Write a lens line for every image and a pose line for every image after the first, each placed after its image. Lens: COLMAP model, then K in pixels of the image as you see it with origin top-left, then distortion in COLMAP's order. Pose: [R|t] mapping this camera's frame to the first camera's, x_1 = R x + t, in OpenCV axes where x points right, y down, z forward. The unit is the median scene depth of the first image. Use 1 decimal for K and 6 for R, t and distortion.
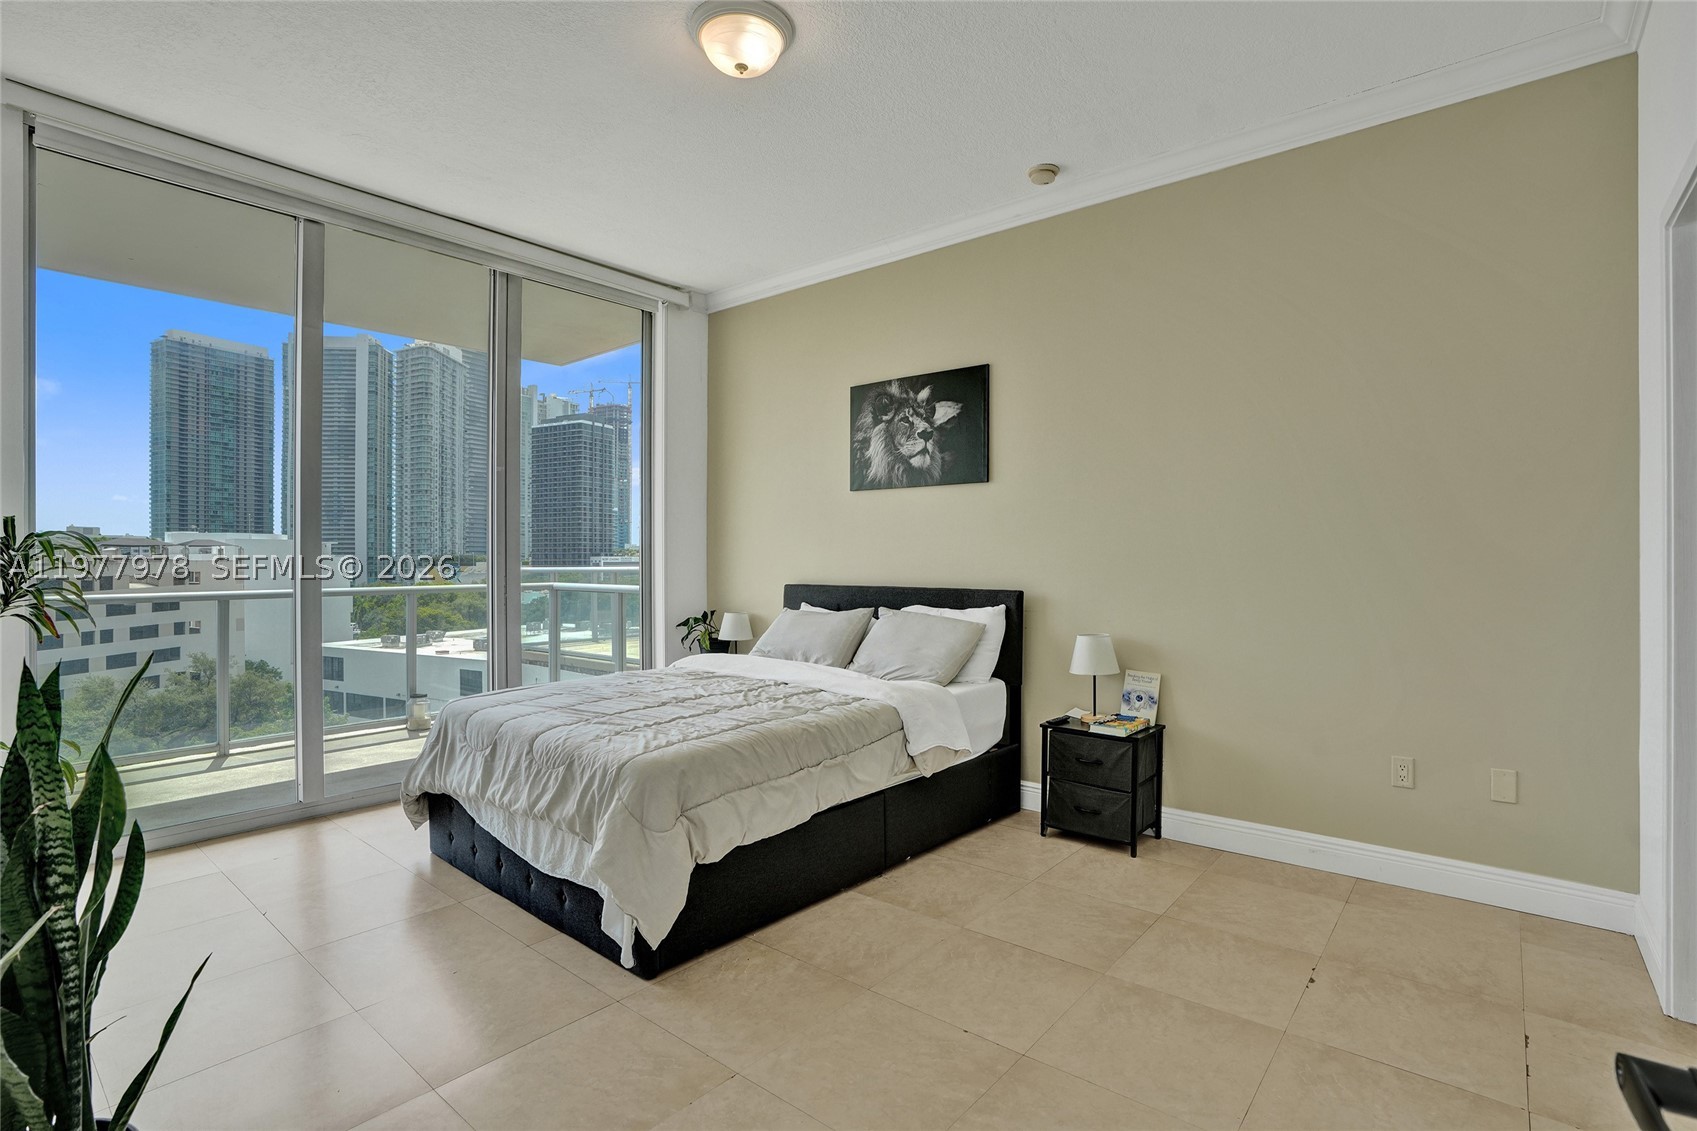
lens RADIAL K [[800.4, 0, 856.5], [0, 800.4, 563.1], [0, 0, 1]] dist [-0.073739, -0.000038]
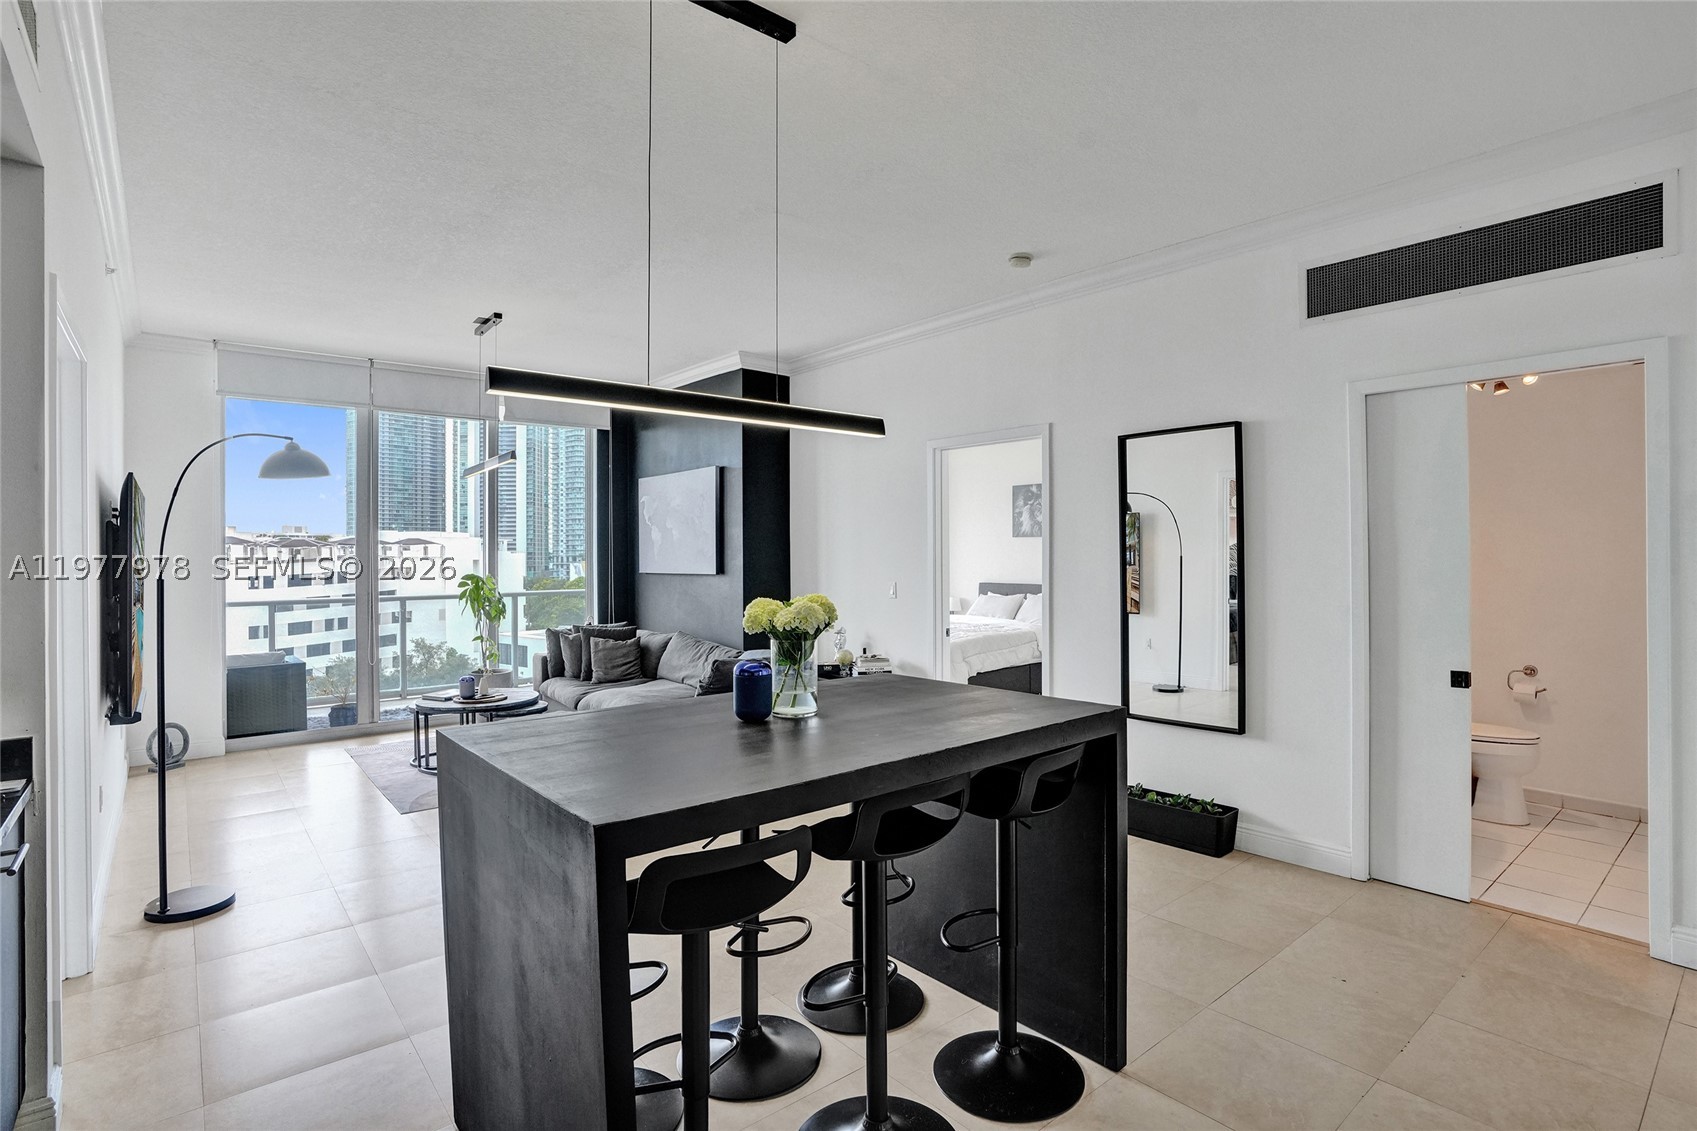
lens RADIAL K [[806.7, 0, 873.1], [0, 806.7, 559.1], [0, 0, 1]] dist [-0.001037, -0.000064]
pose [[0.988475, 0.001732, -0.151372, -0.047497], [-0.001578, 0.999998, 0.001141, -0.036758], [0.151374, -0.000889, 0.988476, -1.100487]]
